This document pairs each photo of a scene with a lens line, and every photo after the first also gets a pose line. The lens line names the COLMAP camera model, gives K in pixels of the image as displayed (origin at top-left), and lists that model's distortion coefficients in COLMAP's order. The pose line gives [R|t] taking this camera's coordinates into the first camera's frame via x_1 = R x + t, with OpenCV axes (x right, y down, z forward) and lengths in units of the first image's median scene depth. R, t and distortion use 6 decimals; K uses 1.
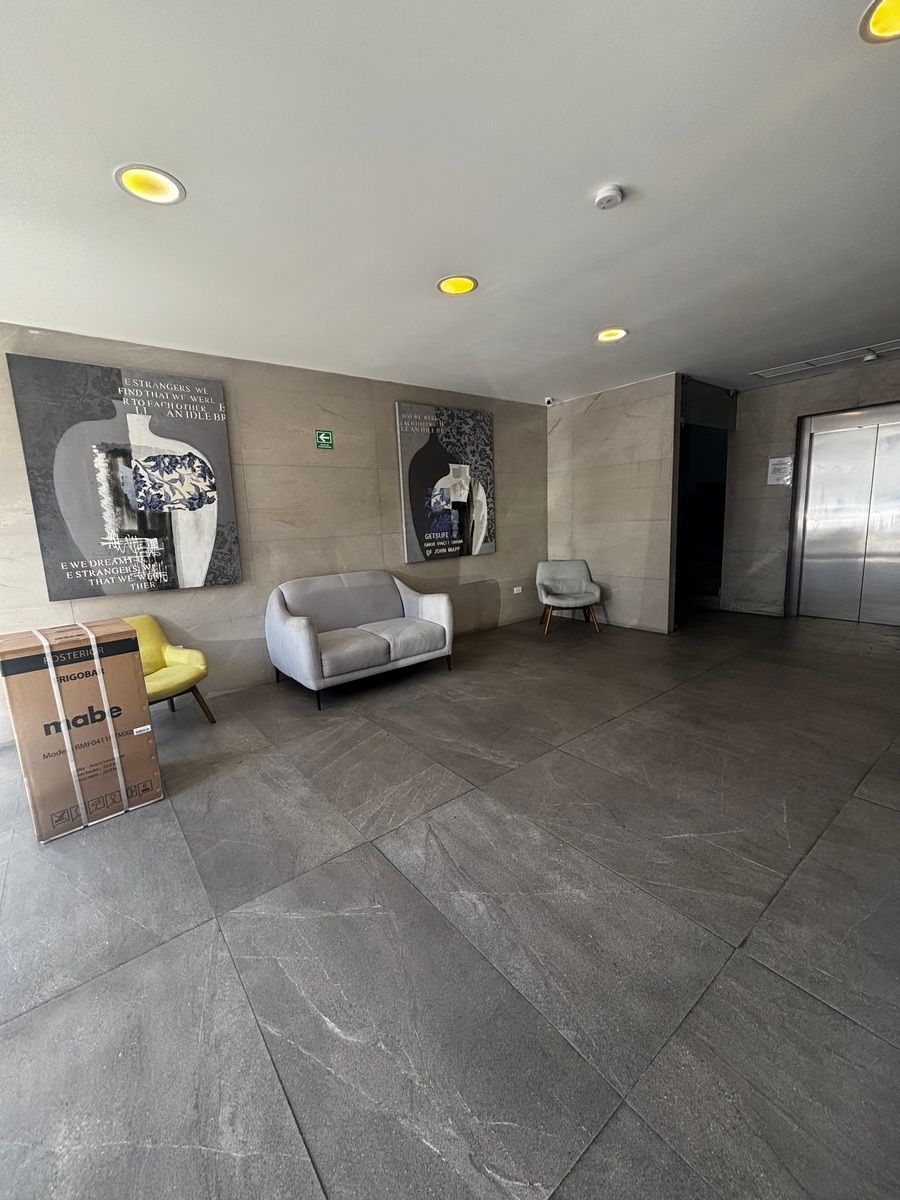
lens RADIAL K [[490.6, 0, 452.2], [0, 490.6, 600.9], [0, 0, 1]] dist [-0.002883, -0.000135]
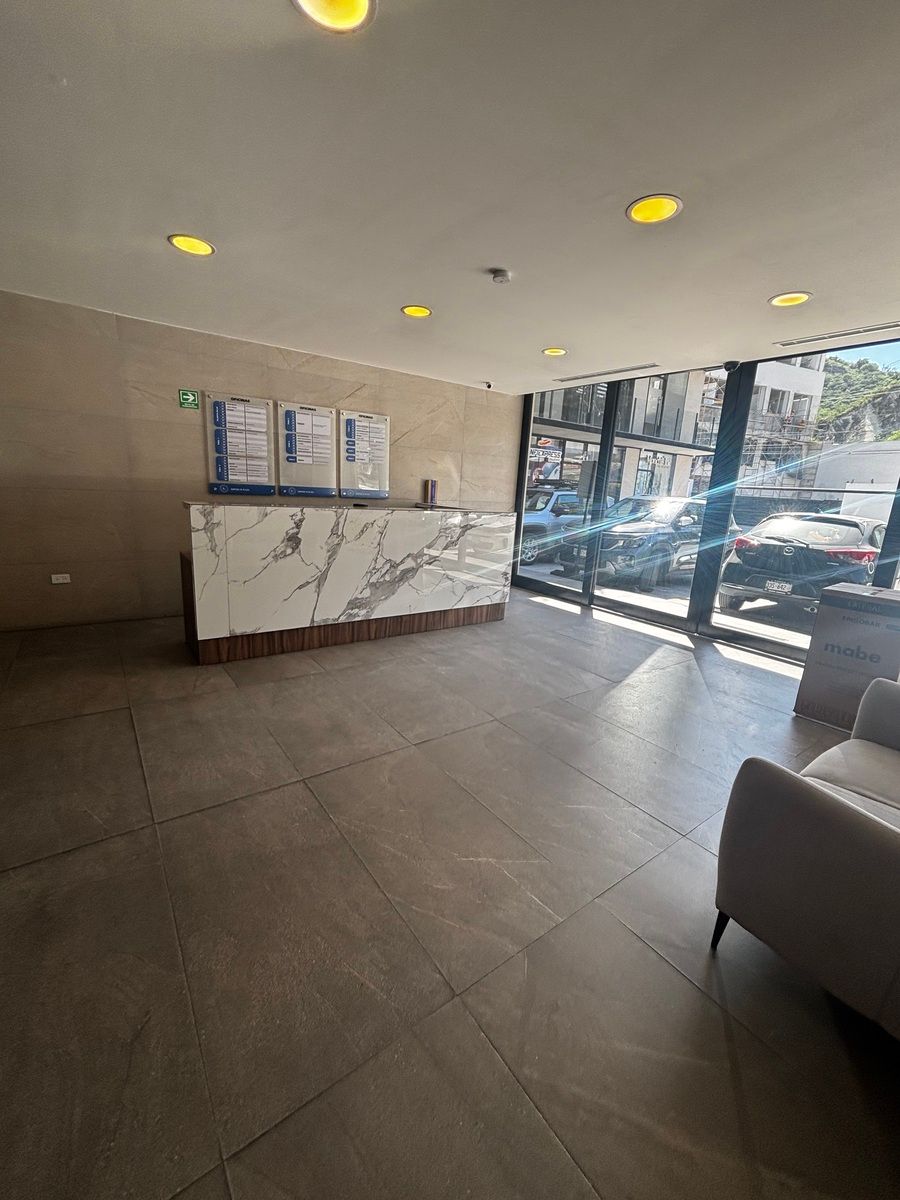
lens RADIAL K [[490.6, 0, 452.2], [0, 490.6, 600.9], [0, 0, 1]] dist [-0.002883, -0.000135]
pose [[-0.999376, -0.014682, 0.032137, 0.341593], [-0.000680, 0.917402, 0.397960, -0.452069], [-0.035325, 0.397690, -0.916840, 2.318797]]
